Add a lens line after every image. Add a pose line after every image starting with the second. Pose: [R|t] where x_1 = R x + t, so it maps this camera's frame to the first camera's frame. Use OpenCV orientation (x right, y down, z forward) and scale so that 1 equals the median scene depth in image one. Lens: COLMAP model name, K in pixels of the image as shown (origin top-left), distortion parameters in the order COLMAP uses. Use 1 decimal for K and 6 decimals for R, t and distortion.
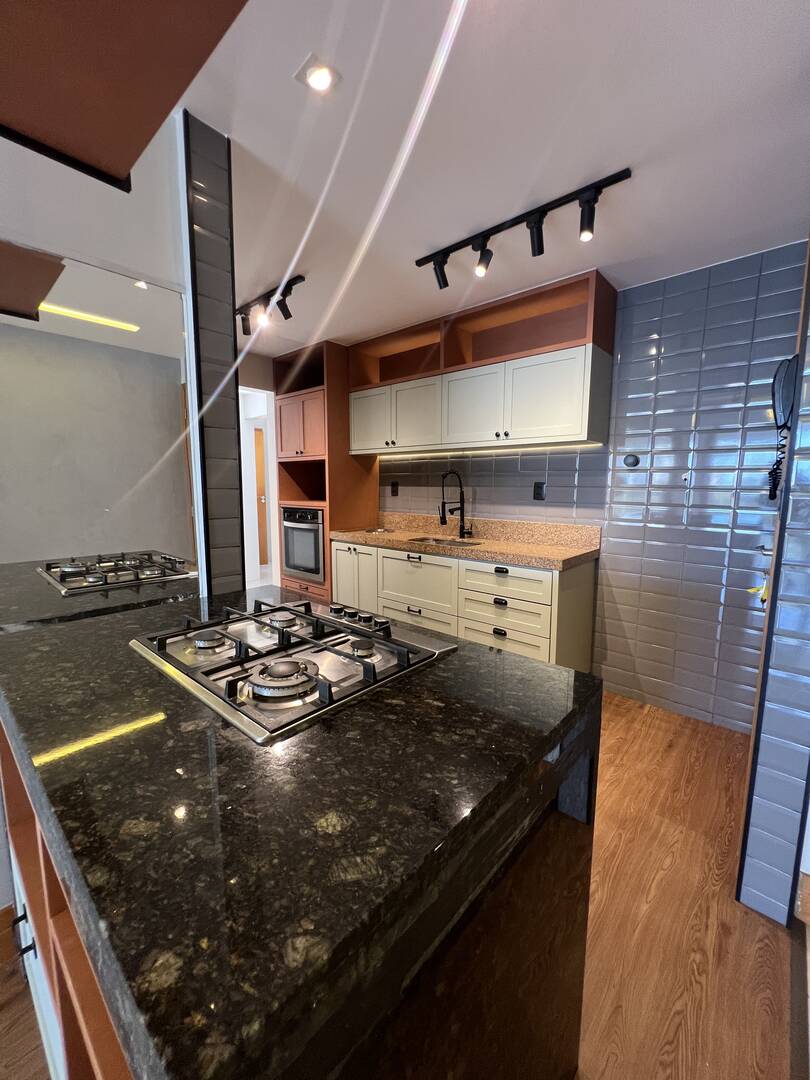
lens RADIAL K [[434.5, 0, 398.6], [0, 434.5, 541.5], [0, 0, 1]] dist [-0.002908, 0.000053]
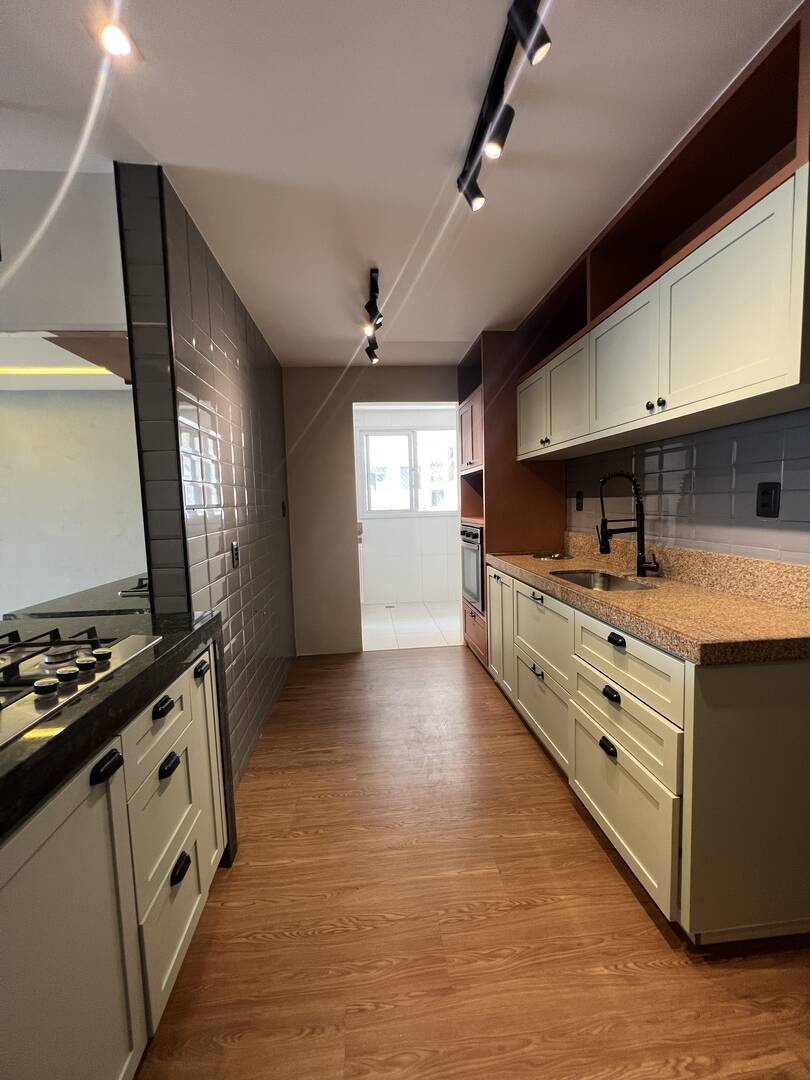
lens RADIAL K [[434.2, 0, 406.6], [0, 434.2, 534.7], [0, 0, 1]] dist [-0.002609, 0.000633]
pose [[0.737312, 0.025808, -0.675059, 0.324824], [-0.058750, 0.997934, -0.026016, -0.031709], [0.672993, 0.058842, 0.737305, 0.301261]]
